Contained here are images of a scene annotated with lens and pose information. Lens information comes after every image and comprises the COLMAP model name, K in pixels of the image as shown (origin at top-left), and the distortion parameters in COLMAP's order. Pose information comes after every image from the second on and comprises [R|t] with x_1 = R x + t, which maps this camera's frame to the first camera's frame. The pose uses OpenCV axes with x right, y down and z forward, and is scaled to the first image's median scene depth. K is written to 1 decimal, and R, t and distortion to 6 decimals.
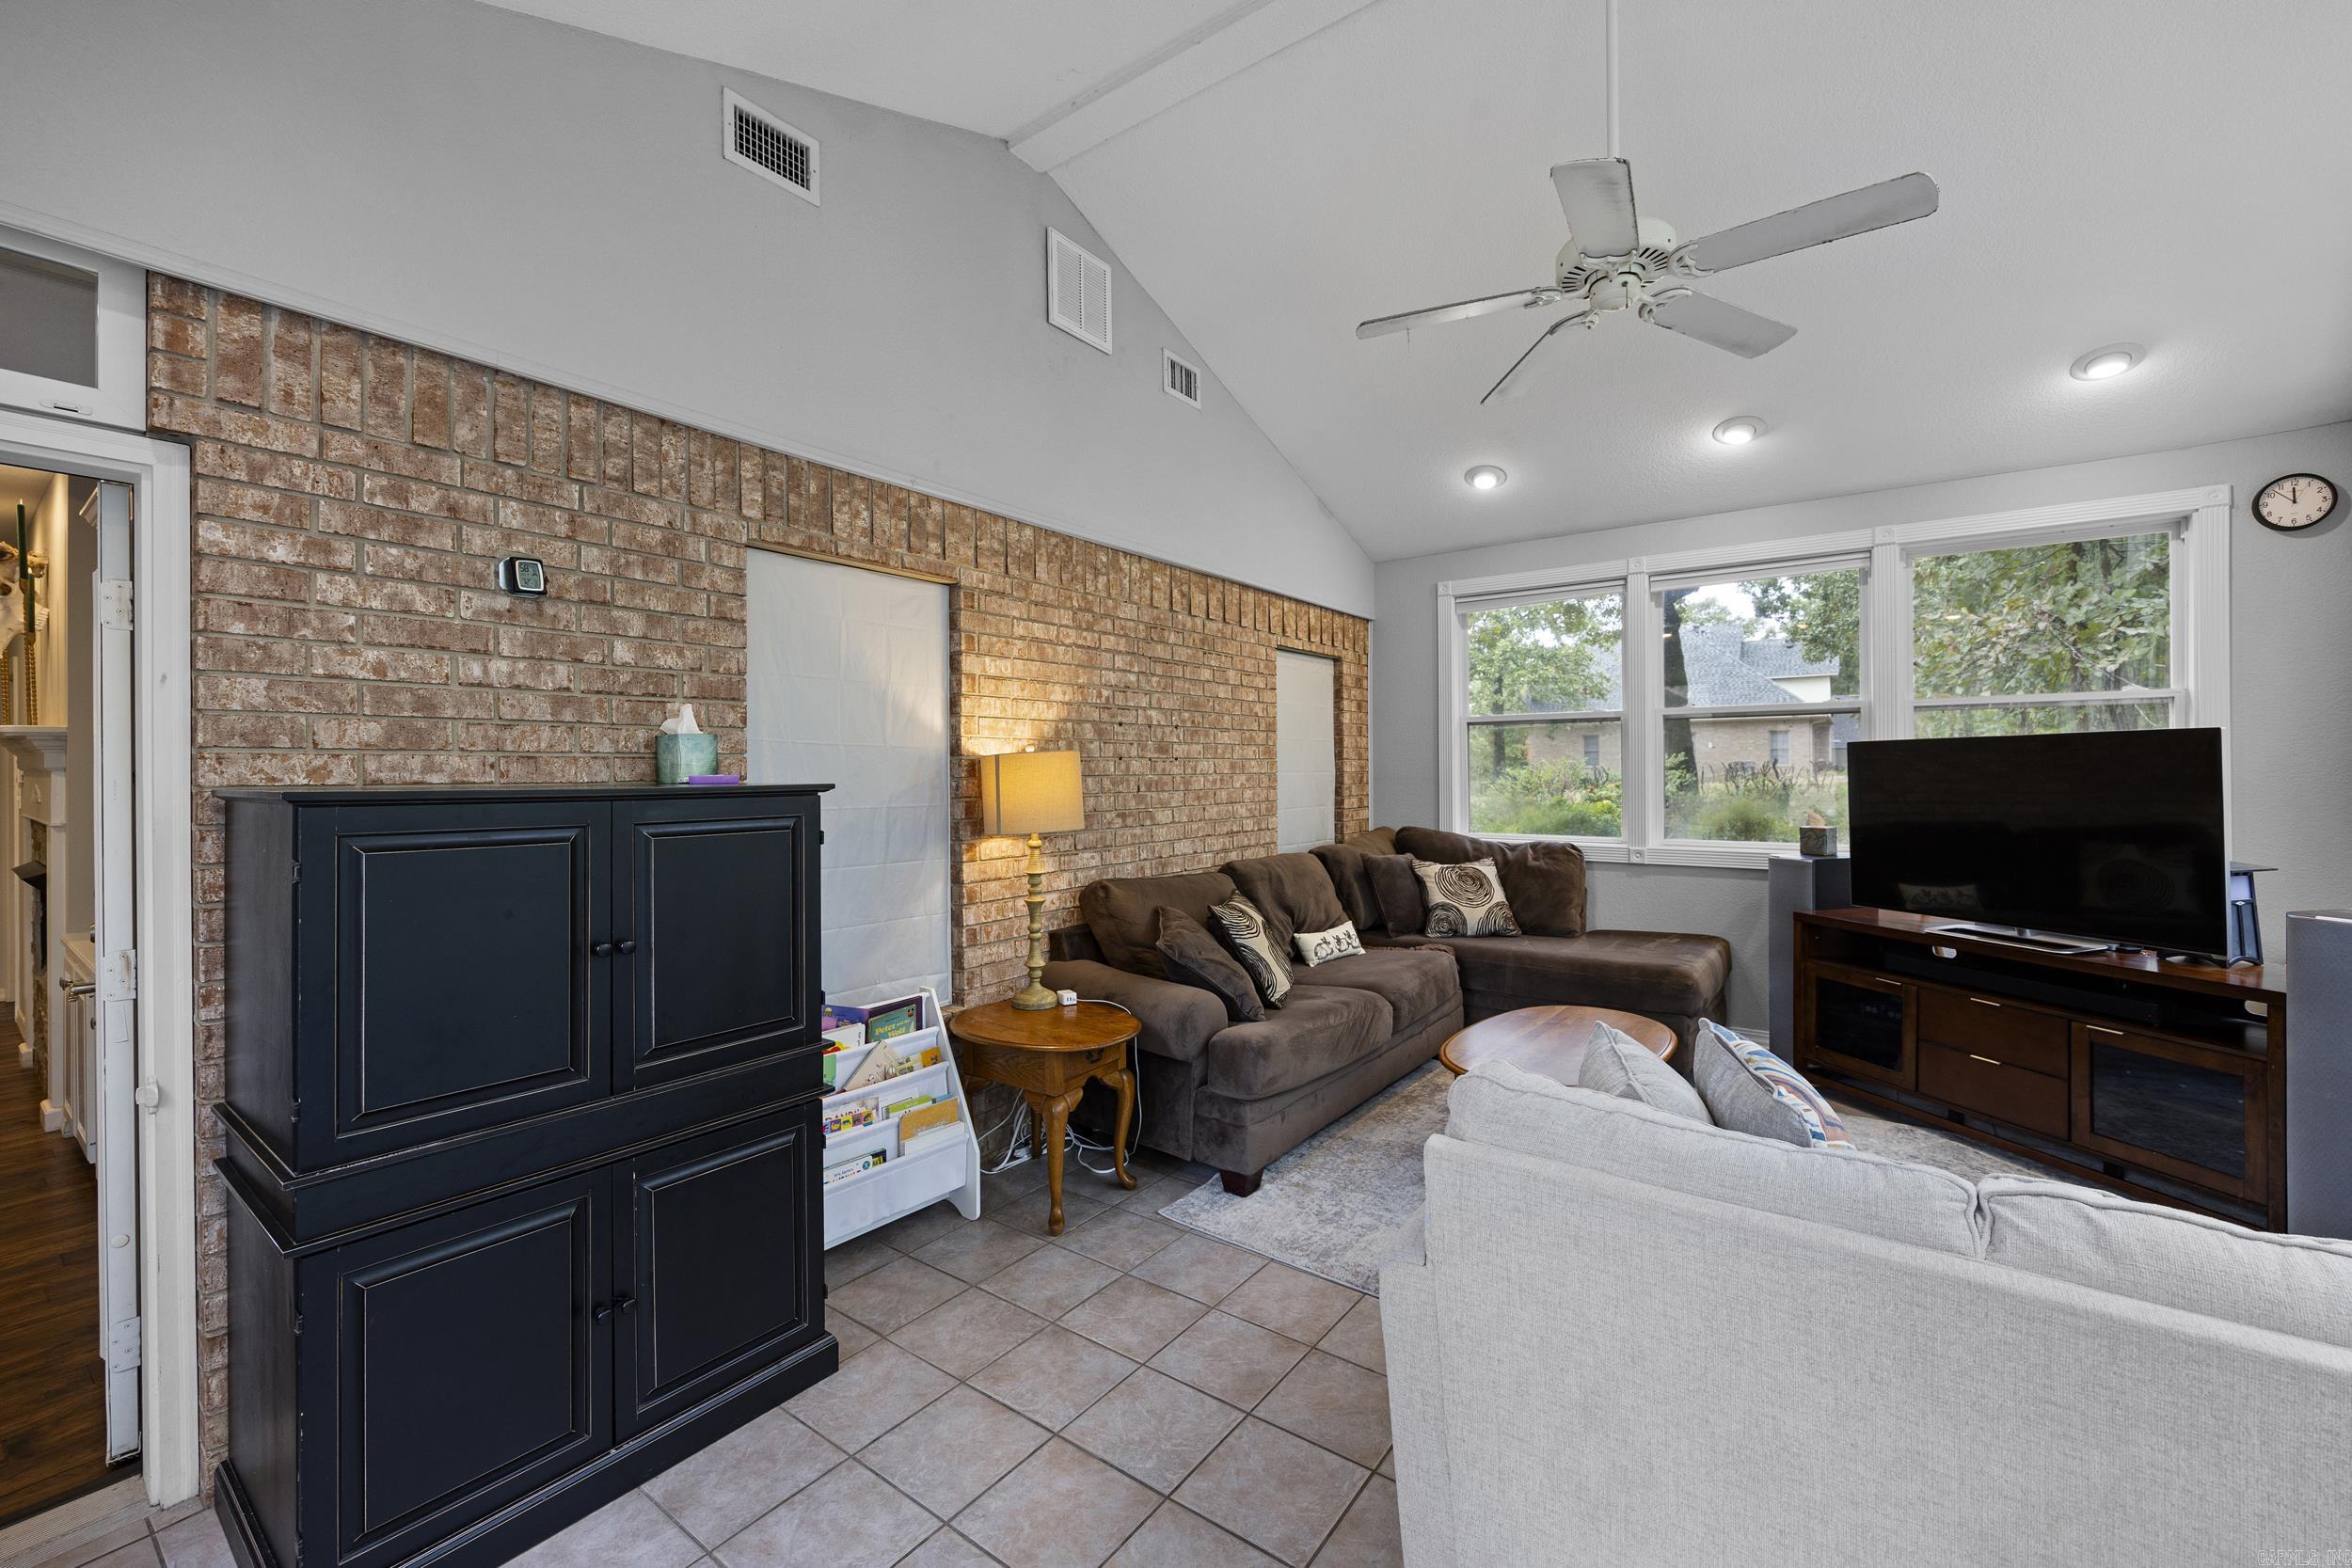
lens RADIAL K [[945.7, 0, 1164.4], [0, 945.7, 772.9], [0, 0, 1]] dist [-0.004115, 0.000598]
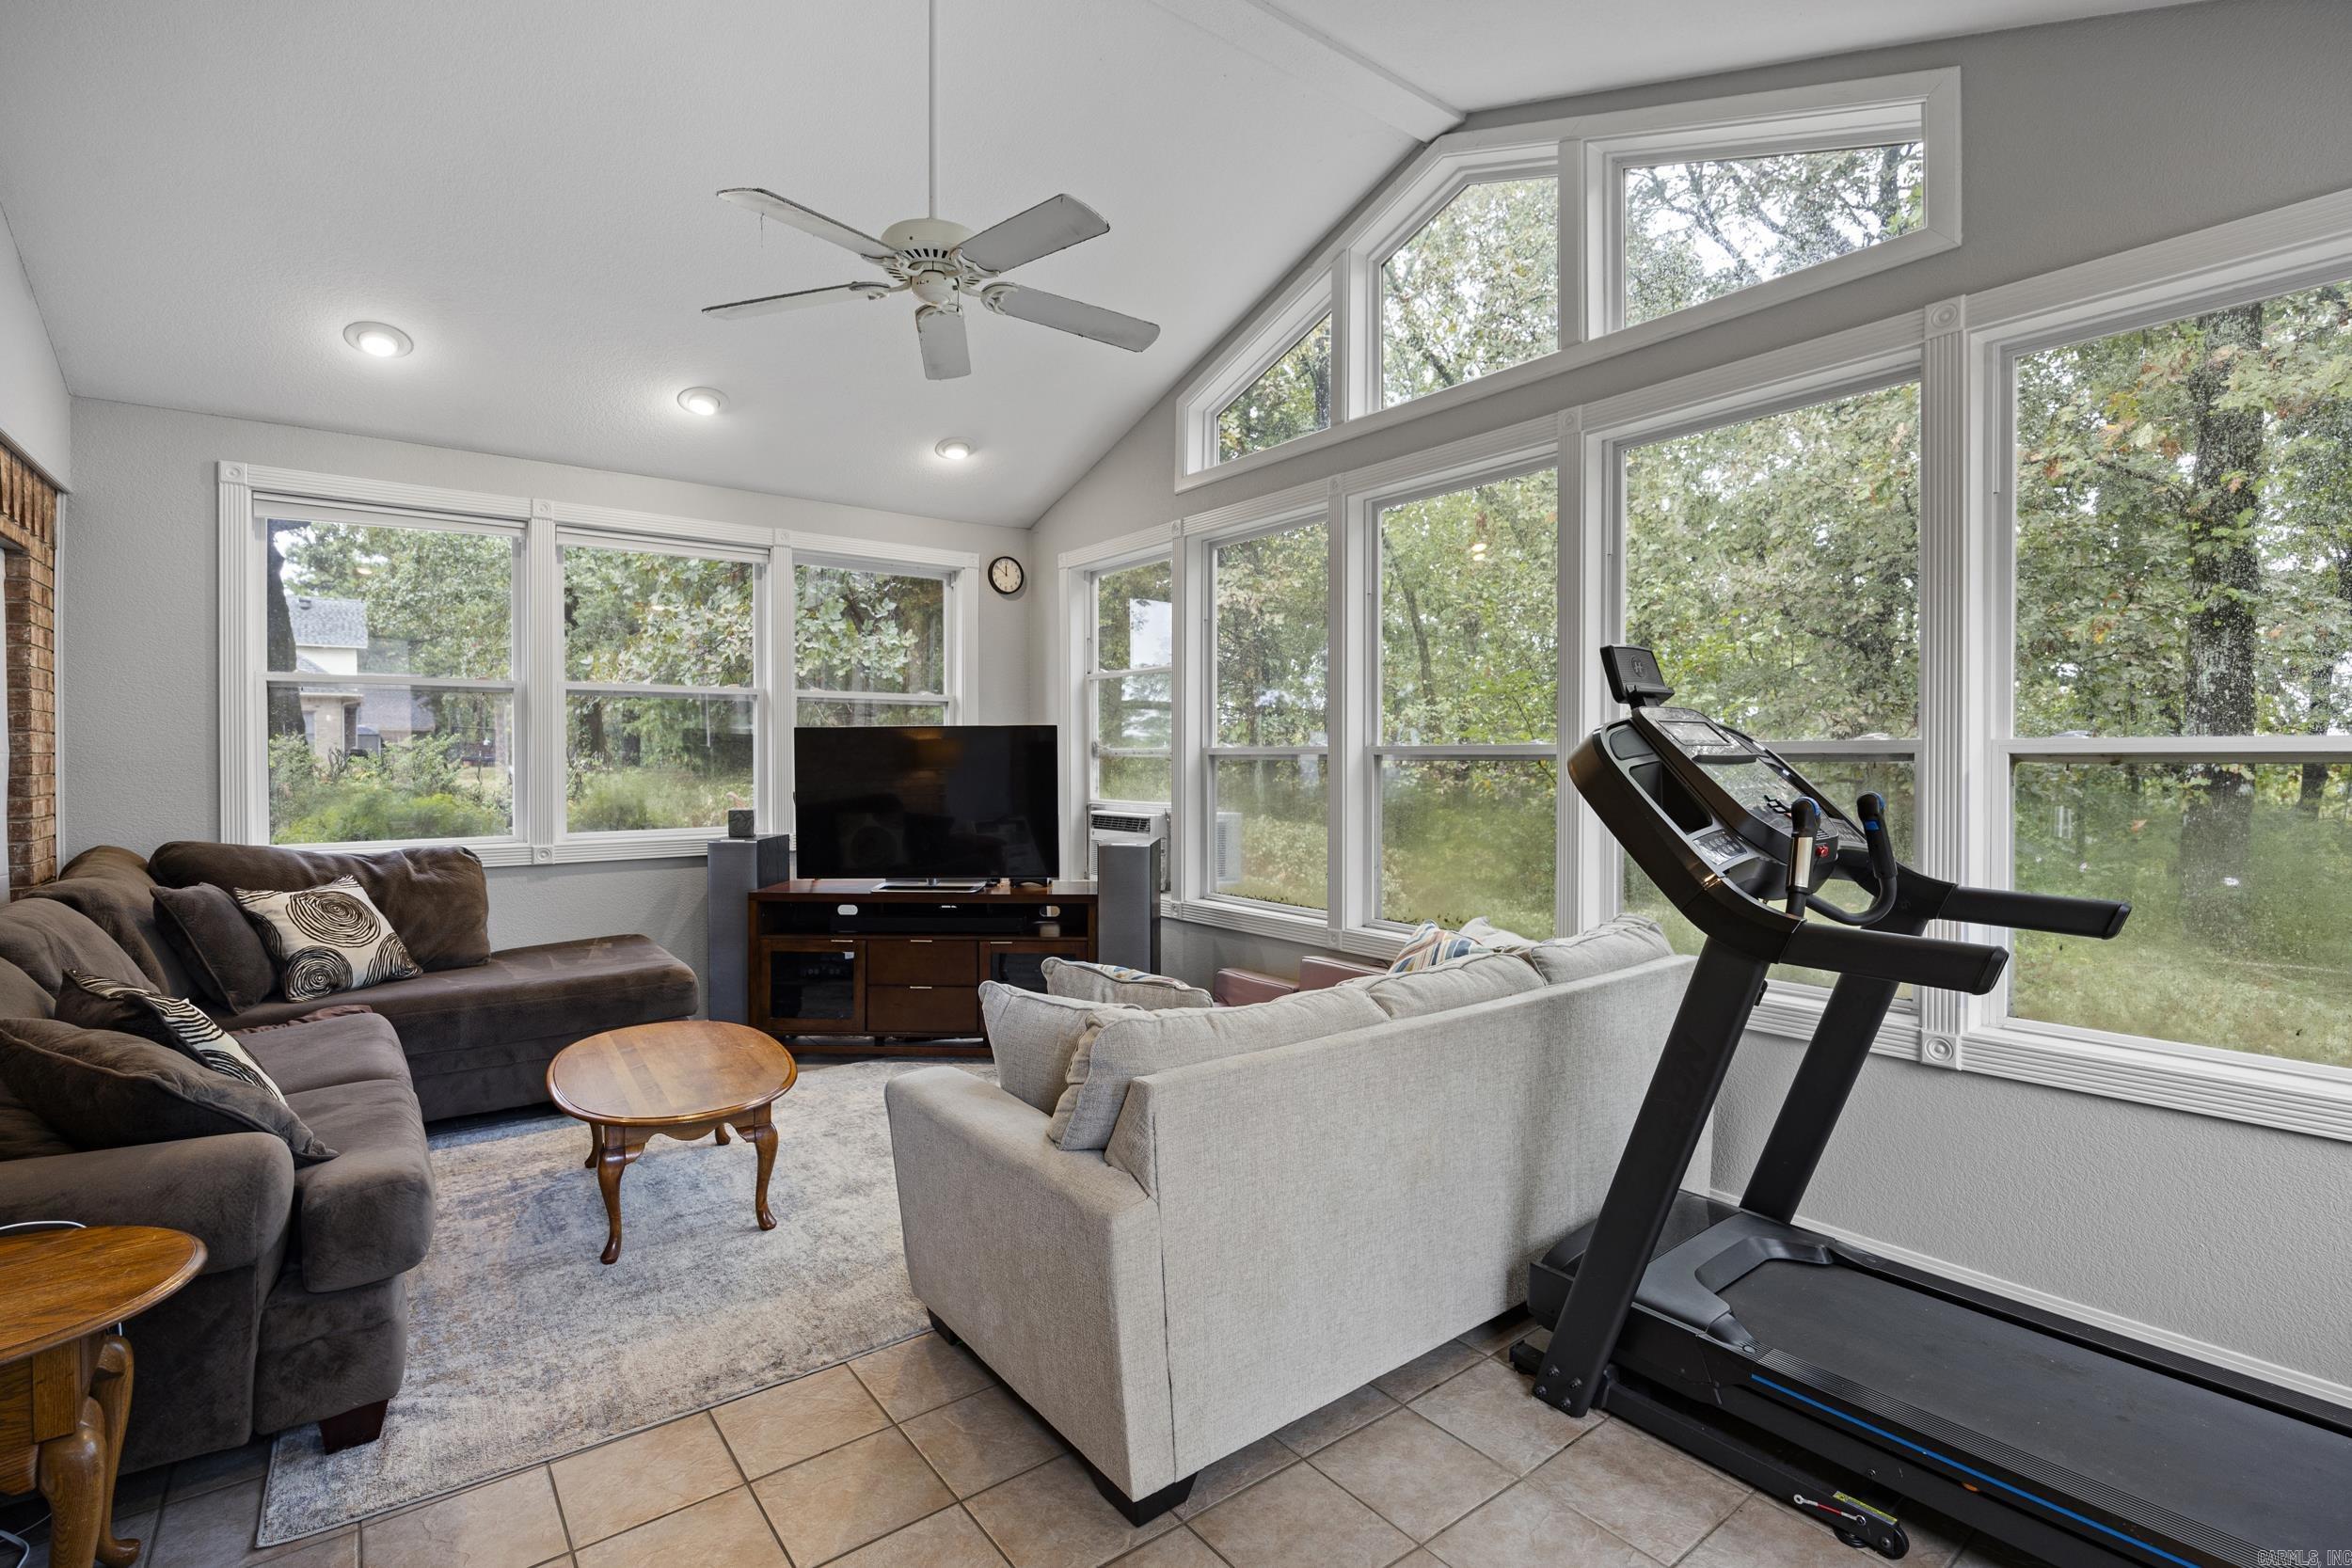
lens RADIAL K [[1091.0, 0, 1187.0], [0, 1091.0, 765.5], [0, 0, 1]] dist [-0.008649, -0.000298]
pose [[0.270080, -0.003472, 0.962832, -0.358981], [0.002271, 0.999993, 0.002969, 0.008529], [-0.962835, 0.001384, 0.270086, 0.242547]]
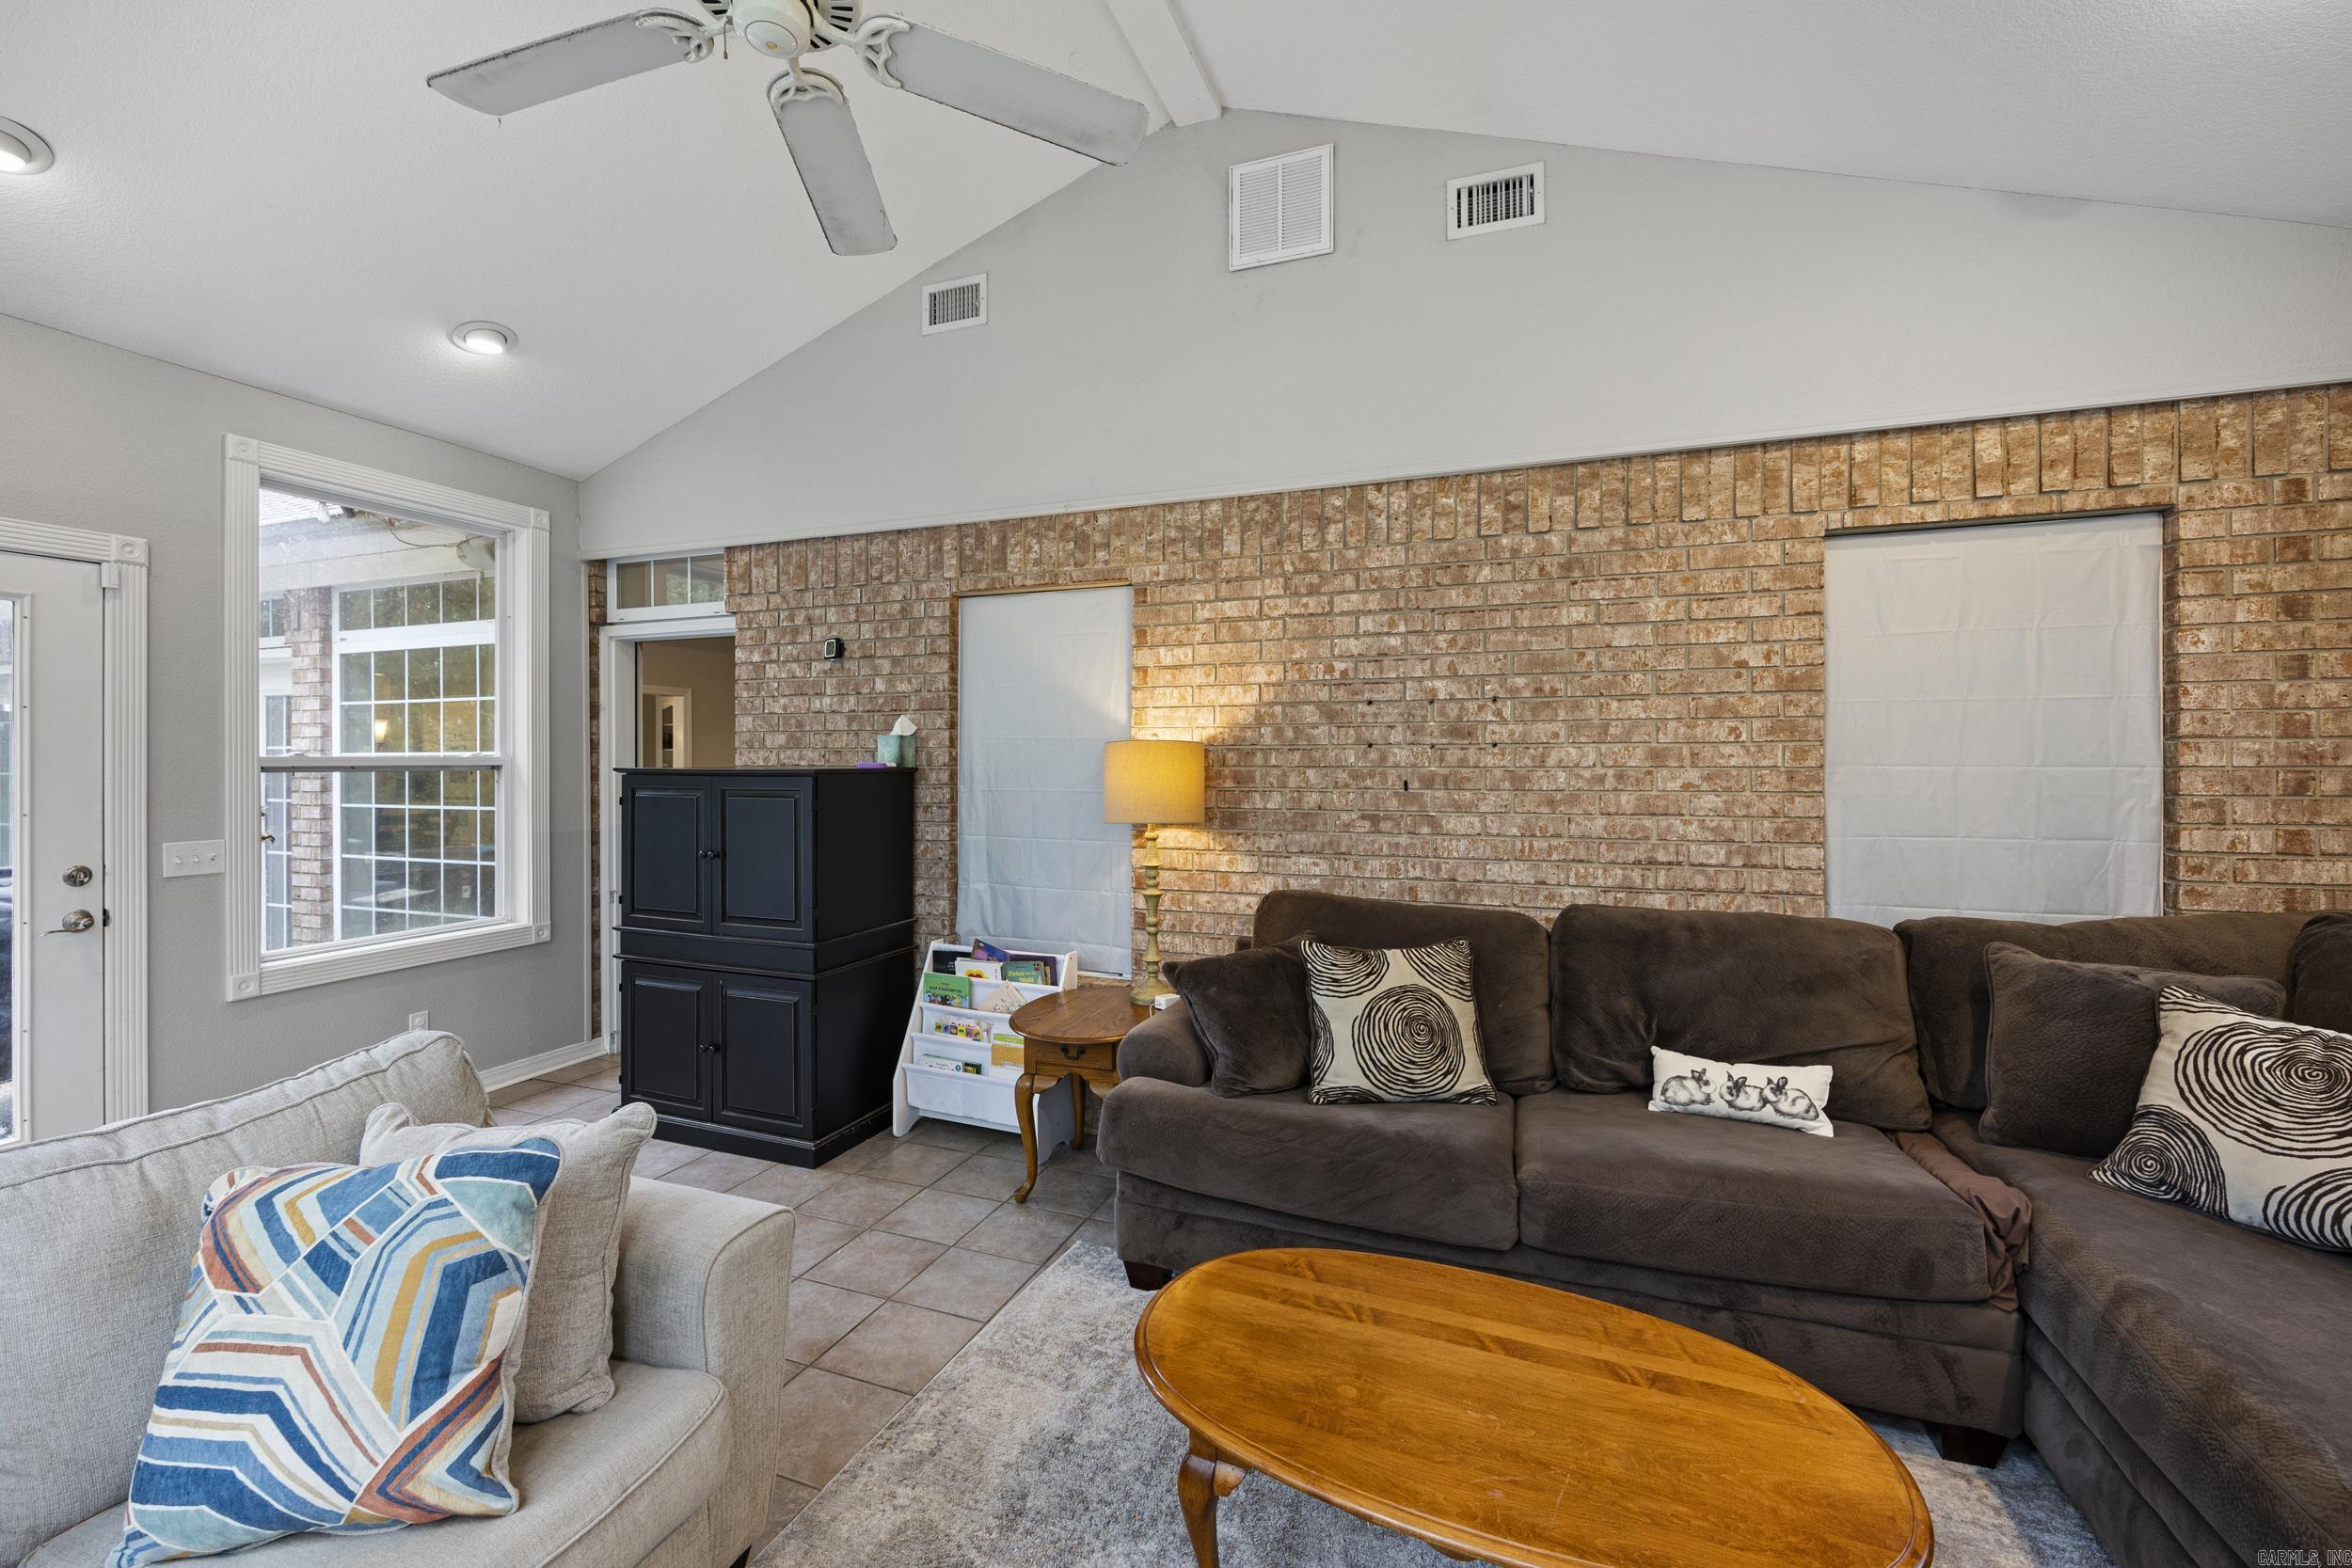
lens RADIAL K [[945.7, 0, 1184.6], [0, 945.7, 767.8], [0, 0, 1]] dist [-0.004115, 0.000598]
pose [[0.286905, 0.010506, -0.957901, 0.698099], [-0.005702, 0.999941, 0.009259, -0.003384], [0.957942, 0.002806, 0.286948, 0.649175]]
